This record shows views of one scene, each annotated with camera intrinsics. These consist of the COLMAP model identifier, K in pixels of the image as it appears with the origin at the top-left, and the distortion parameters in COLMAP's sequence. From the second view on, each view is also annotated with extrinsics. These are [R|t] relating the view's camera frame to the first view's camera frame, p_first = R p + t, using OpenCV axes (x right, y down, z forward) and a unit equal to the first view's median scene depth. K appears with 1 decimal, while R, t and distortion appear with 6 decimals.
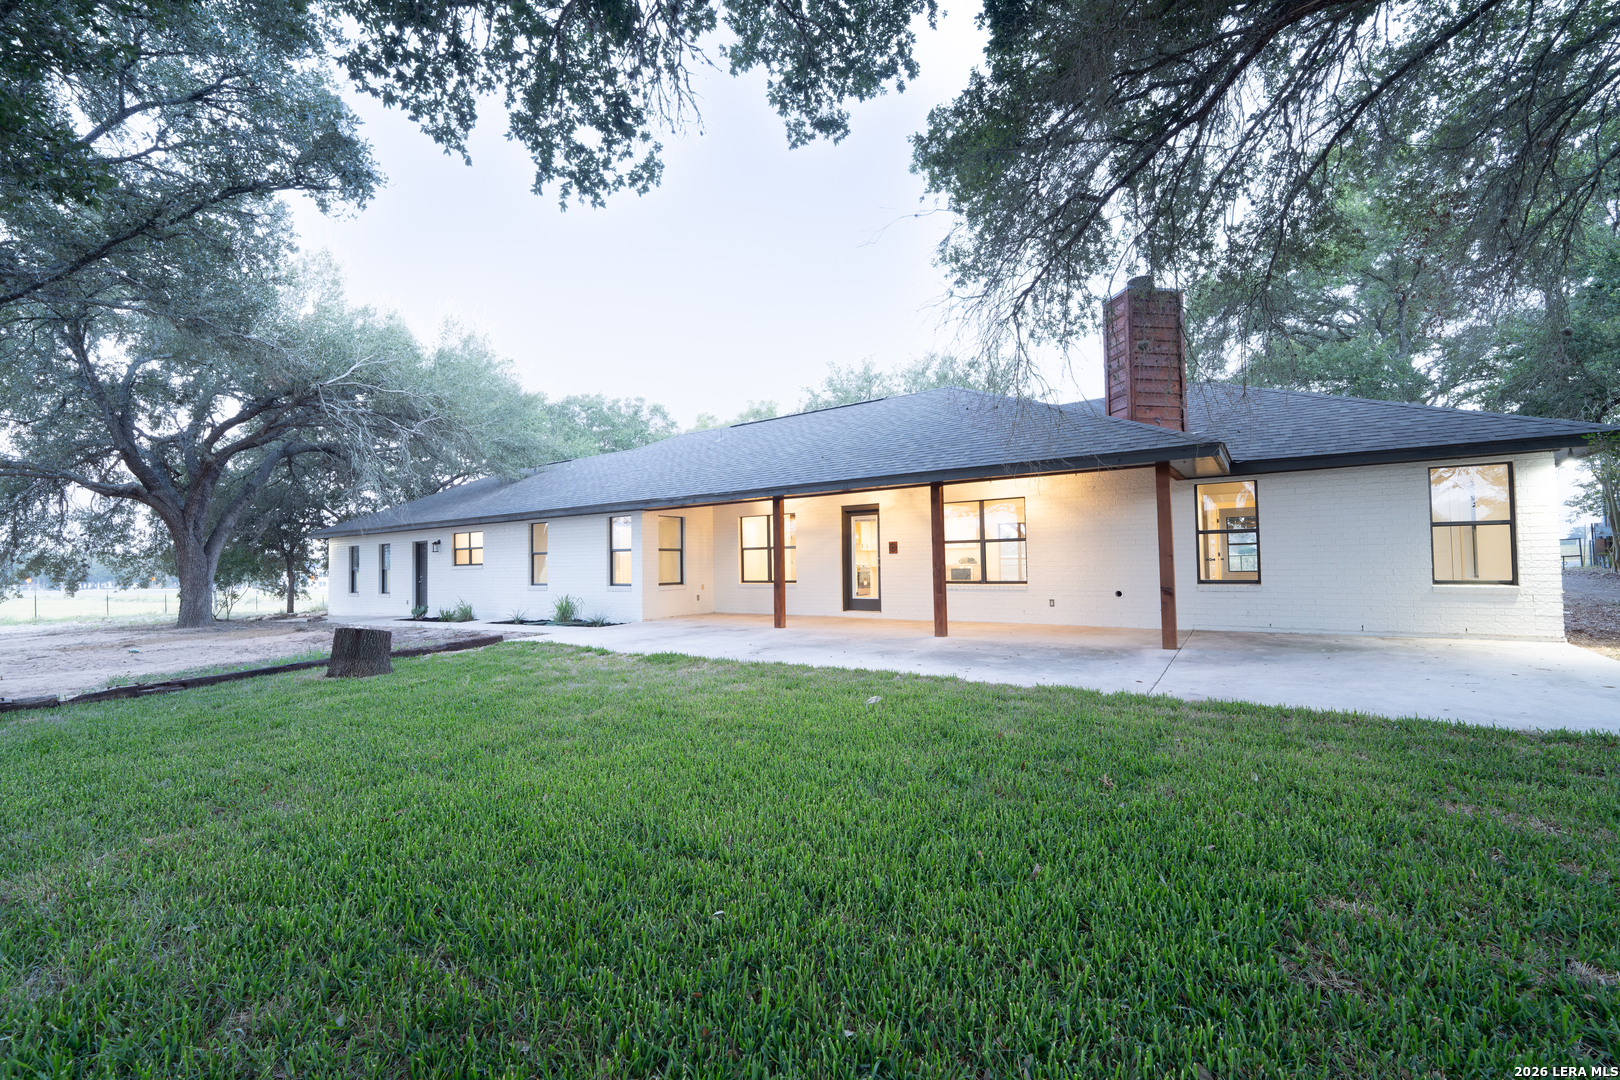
lens RADIAL K [[669.8, 0, 815.4], [0, 669.8, 541.0], [0, 0, 1]] dist [-0.010674, -0.000493]
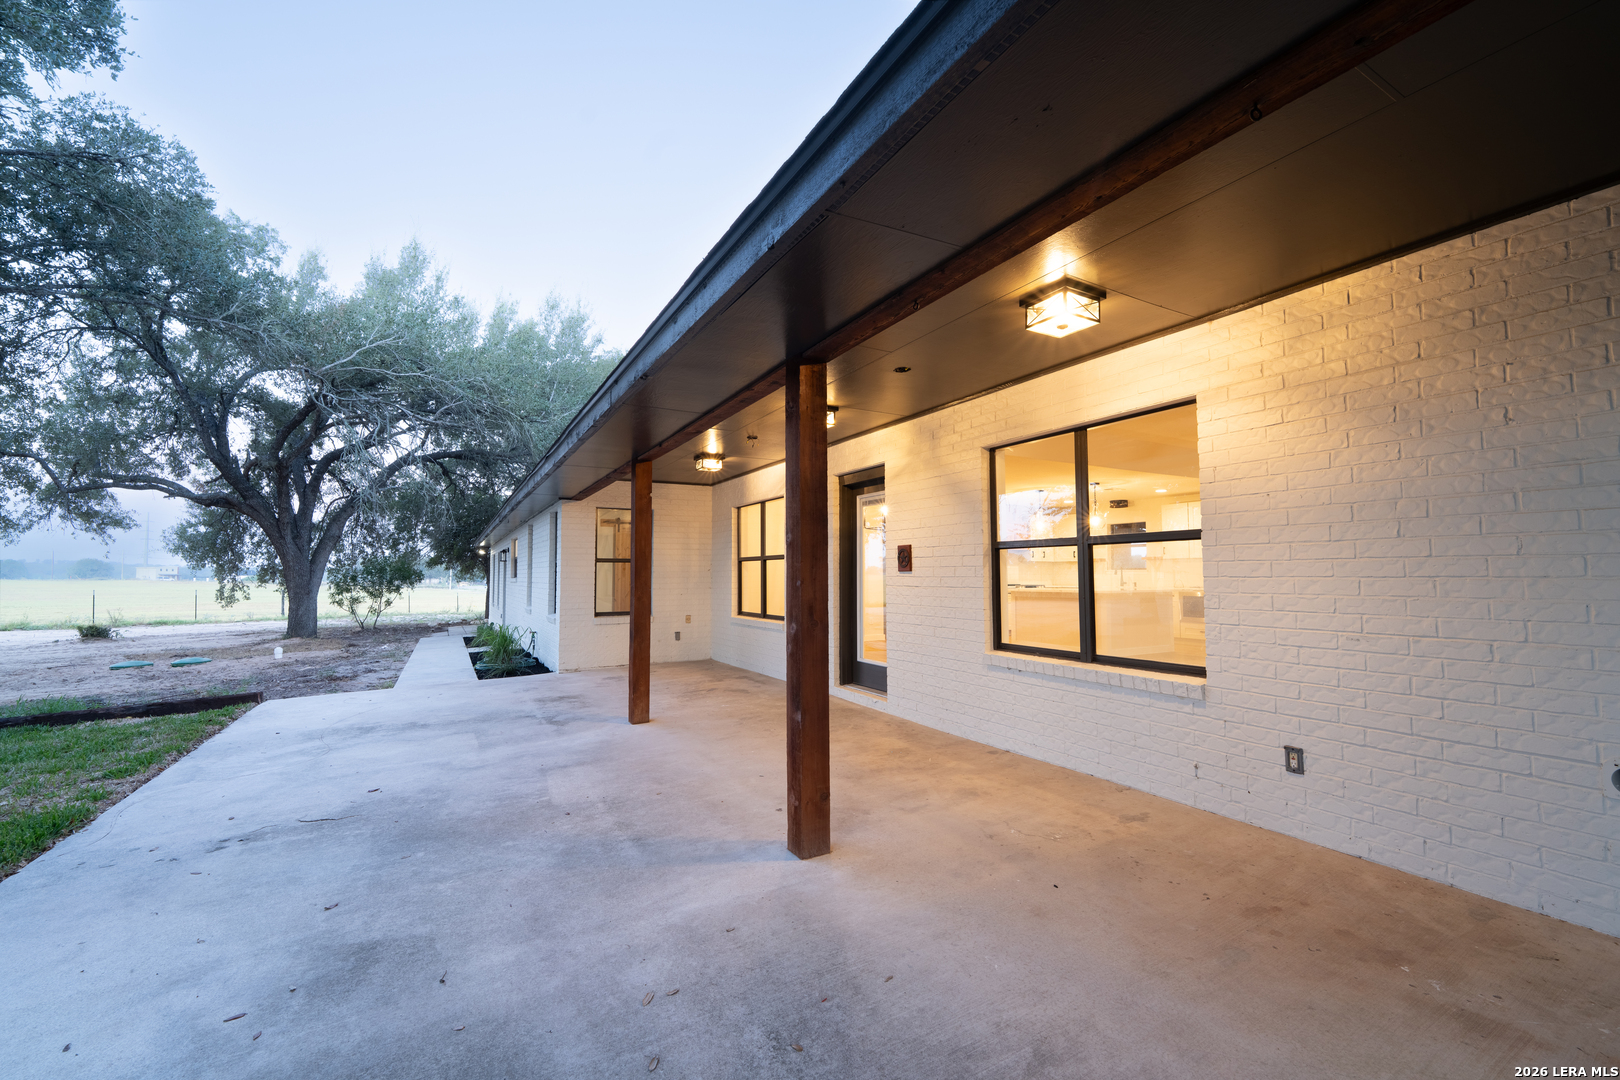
lens RADIAL K [[660.0, 0, 812.6], [0, 660.0, 538.7], [0, 0, 1]] dist [-0.013016, -0.000401]
pose [[0.895295, -0.010866, -0.445341, 0.287540], [0.004166, 0.999863, -0.016022, 0.003821], [0.445454, 0.012489, 0.895218, 0.645689]]
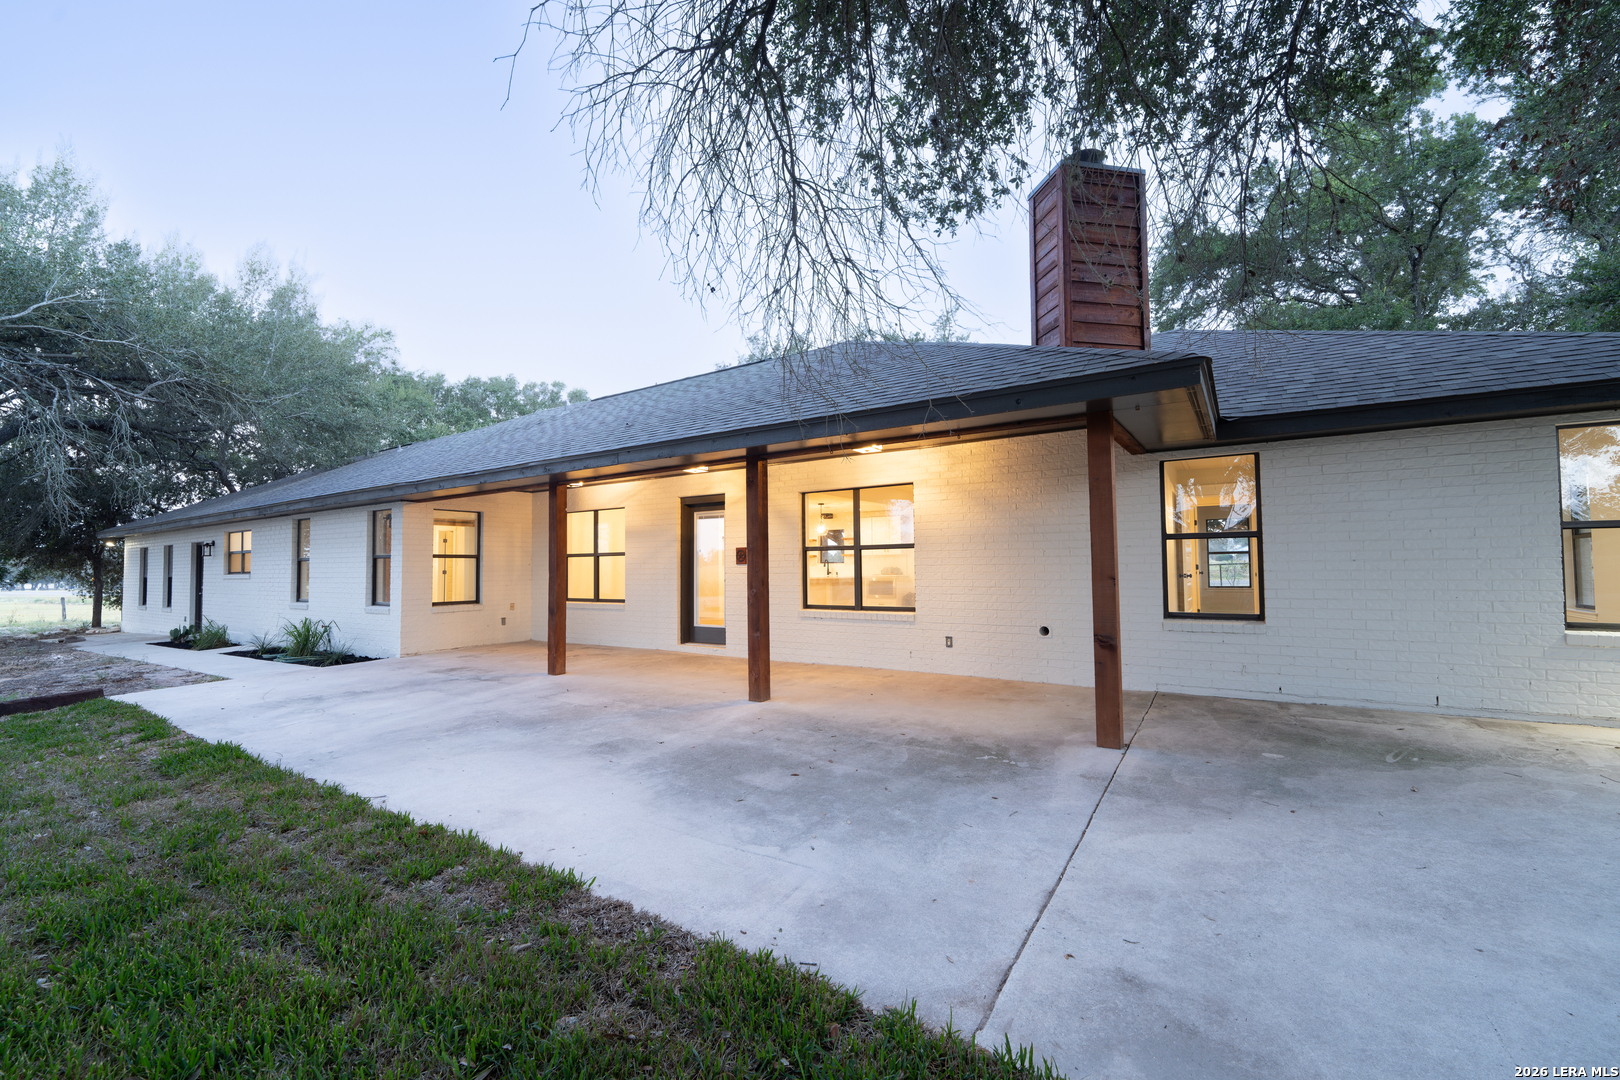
lens RADIAL K [[669.8, 0, 815.4], [0, 669.8, 541.0], [0, 0, 1]] dist [-0.010674, -0.000493]
pose [[0.999641, 0.006434, 0.025991, 0.196491], [-0.006312, 0.999969, -0.004752, -0.003458], [-0.026020, 0.004586, 0.999651, 0.327143]]
